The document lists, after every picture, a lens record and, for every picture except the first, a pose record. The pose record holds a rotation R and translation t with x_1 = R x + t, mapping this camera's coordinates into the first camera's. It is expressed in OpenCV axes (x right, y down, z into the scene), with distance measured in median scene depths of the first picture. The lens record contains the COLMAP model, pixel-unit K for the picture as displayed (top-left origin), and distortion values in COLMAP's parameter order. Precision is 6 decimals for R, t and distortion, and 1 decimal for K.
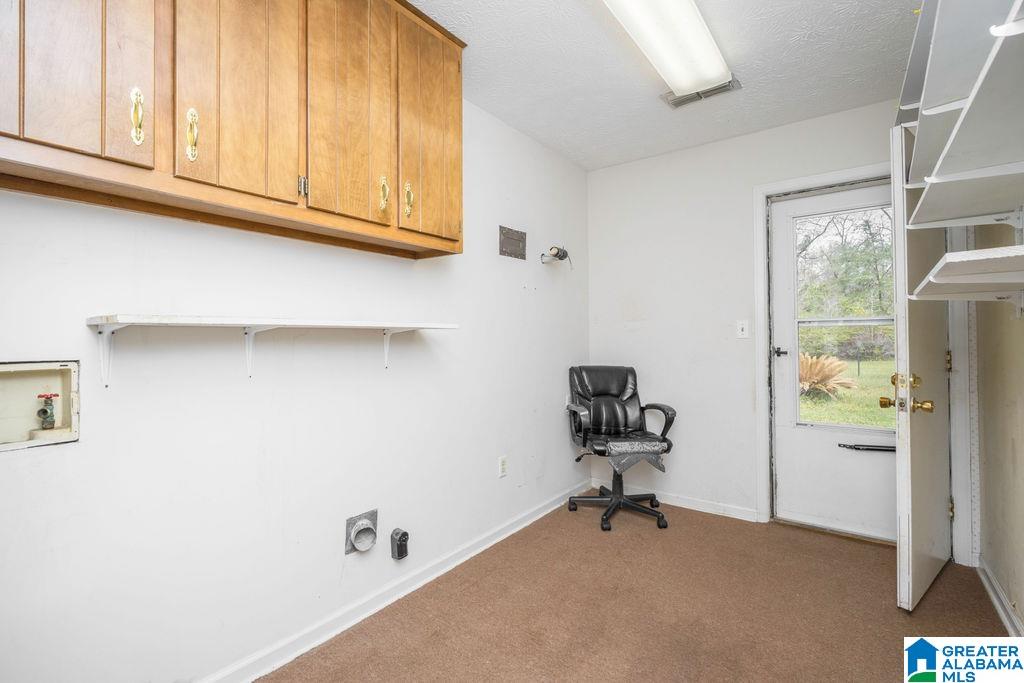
lens RADIAL K [[493.9, 0, 514.2], [0, 493.9, 338.1], [0, 0, 1]] dist [0.014918, -0.000021]
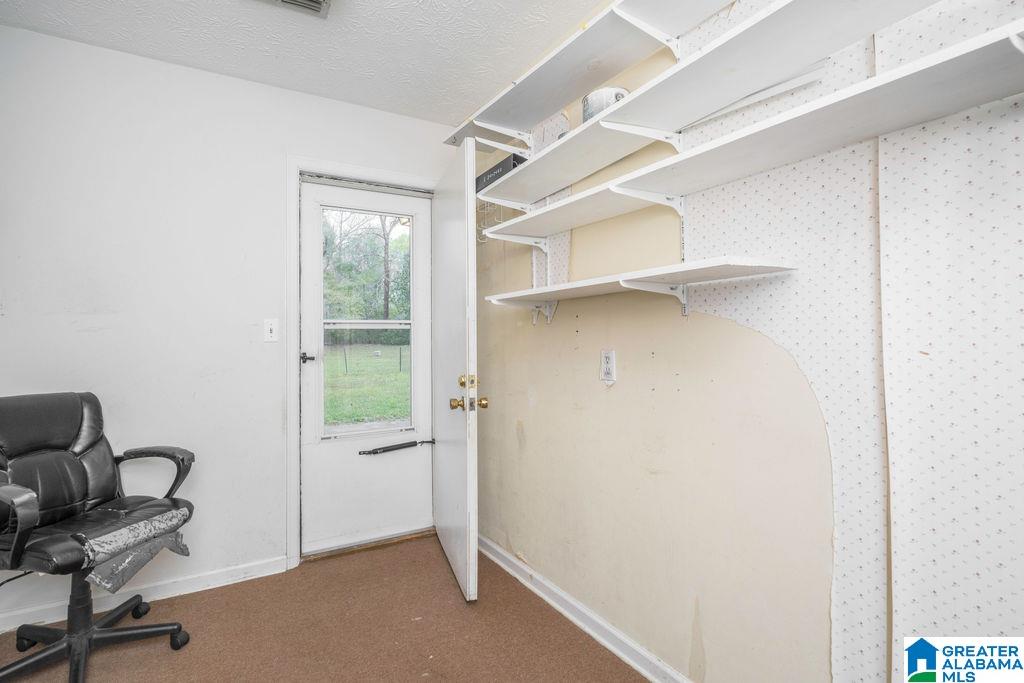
lens RADIAL K [[493.9, 0, 507.0], [0, 493.9, 334.2], [0, 0, 1]] dist [0.014918, -0.000021]
pose [[0.435694, 0.010356, 0.900035, -0.085923], [0.004232, 0.999899, -0.013554, 0.000418], [-0.900085, 0.009715, 0.435606, 0.329176]]
